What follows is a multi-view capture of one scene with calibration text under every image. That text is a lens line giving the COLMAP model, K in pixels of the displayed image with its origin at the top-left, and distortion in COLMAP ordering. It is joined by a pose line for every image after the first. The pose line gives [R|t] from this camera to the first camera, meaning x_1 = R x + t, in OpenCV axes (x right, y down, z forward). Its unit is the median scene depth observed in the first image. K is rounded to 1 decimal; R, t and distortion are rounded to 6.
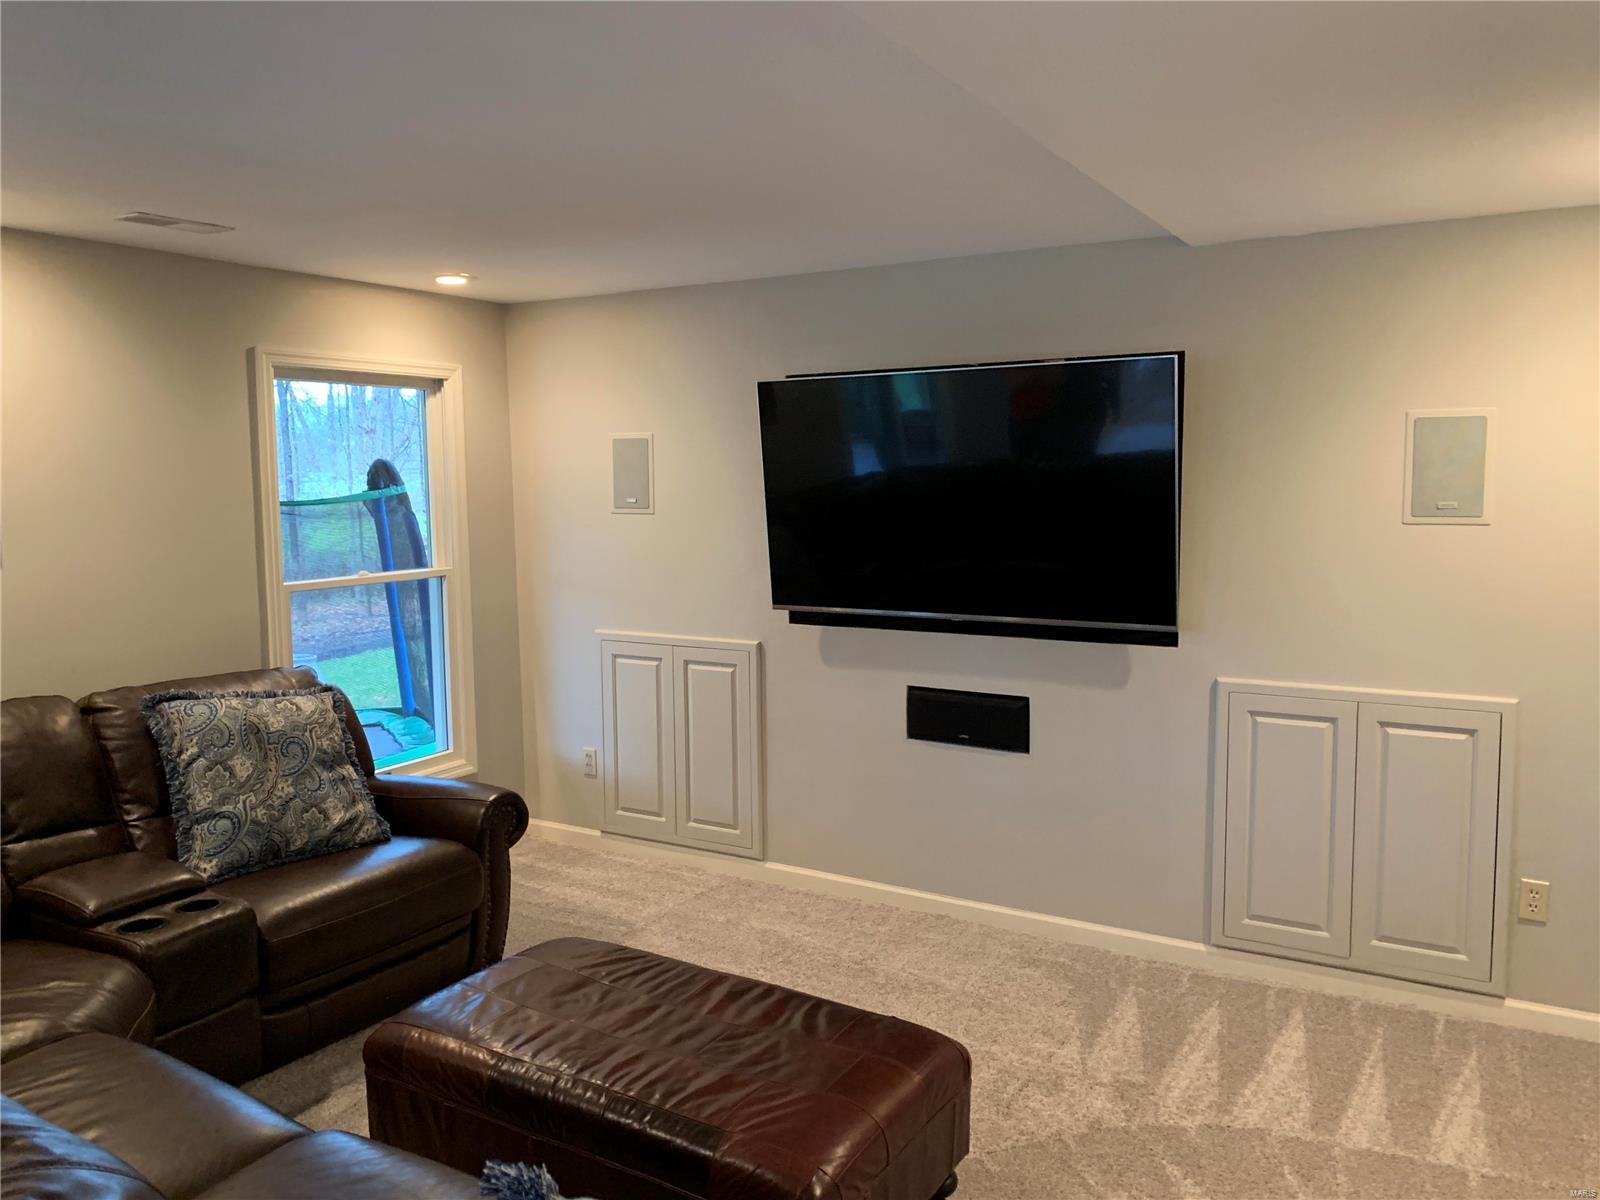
lens RADIAL K [[1222.8, 0, 802.6], [0, 1222.8, 589.6], [0, 0, 1]] dist [0.047737, -0.055417]
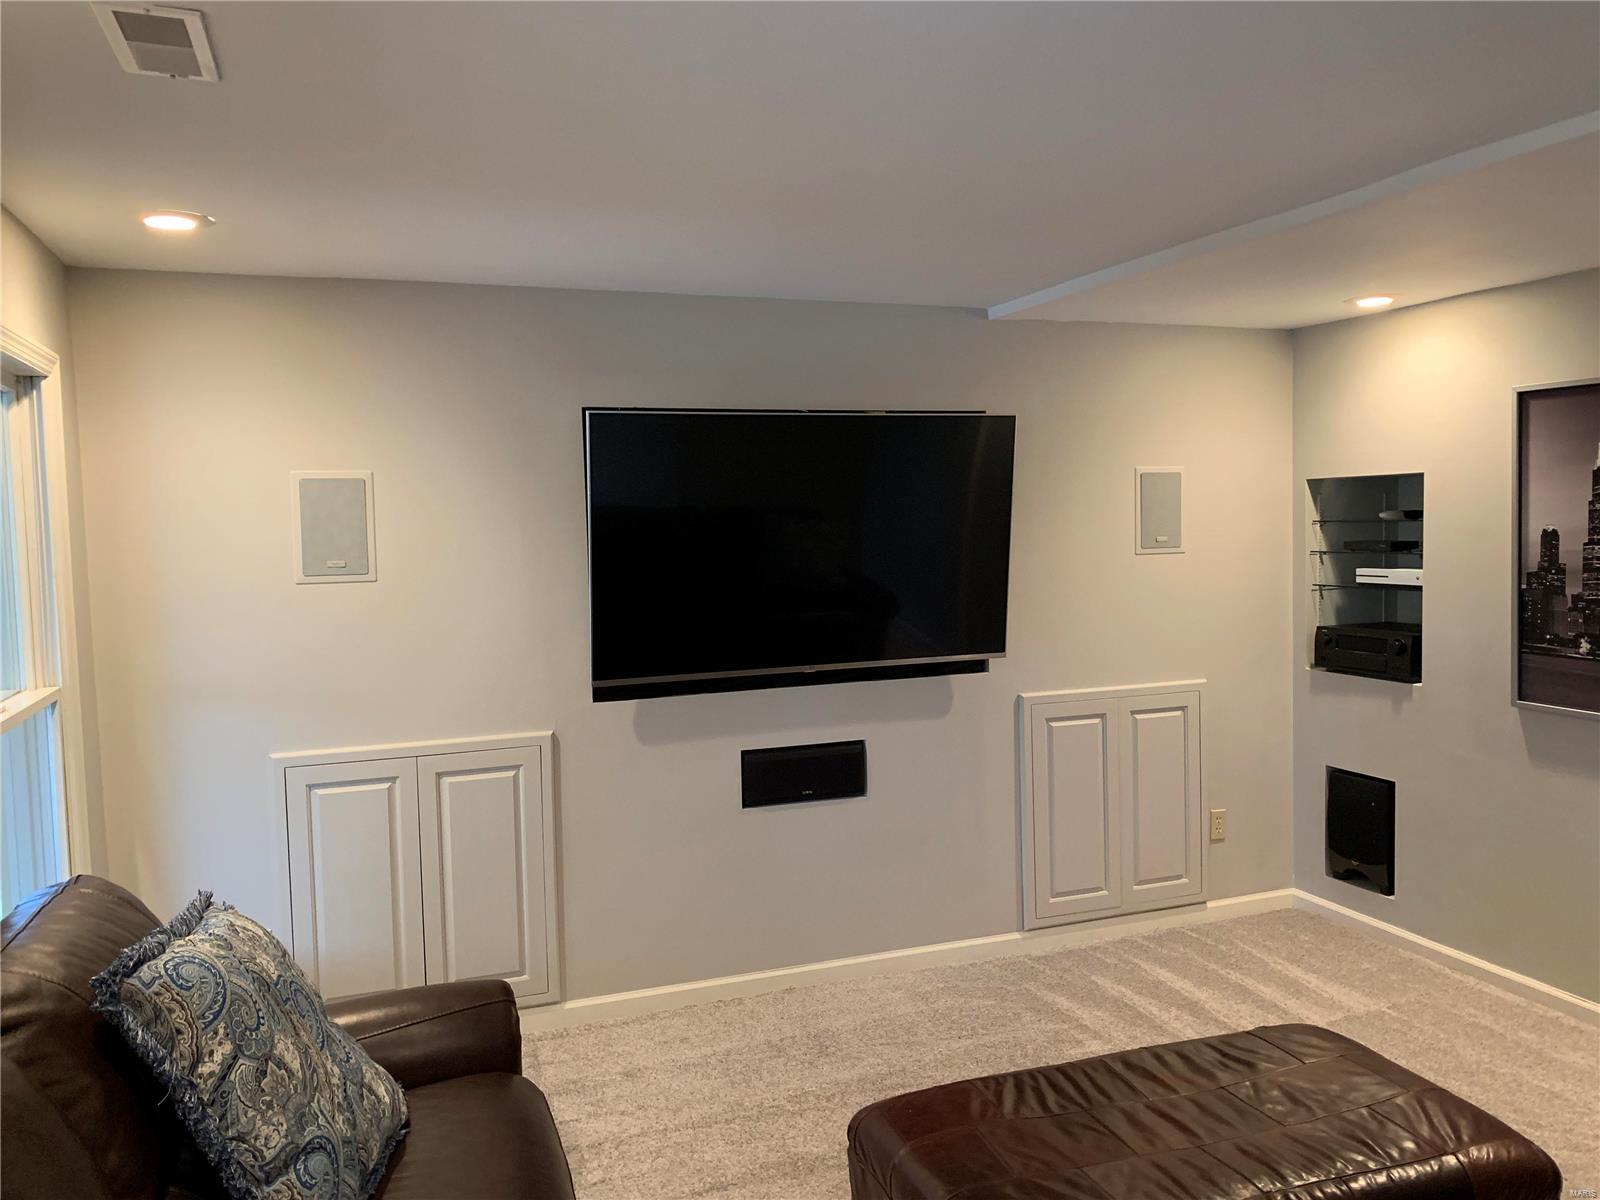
lens RADIAL K [[1222.8, 0, 789.3], [0, 1222.8, 585.7], [0, 0, 1]] dist [0.047737, -0.055417]
pose [[0.633489, -0.047977, 0.772263, -0.662797], [0.091433, 0.995724, -0.013143, -0.033279], [-0.768330, 0.078936, 0.635167, 0.419829]]
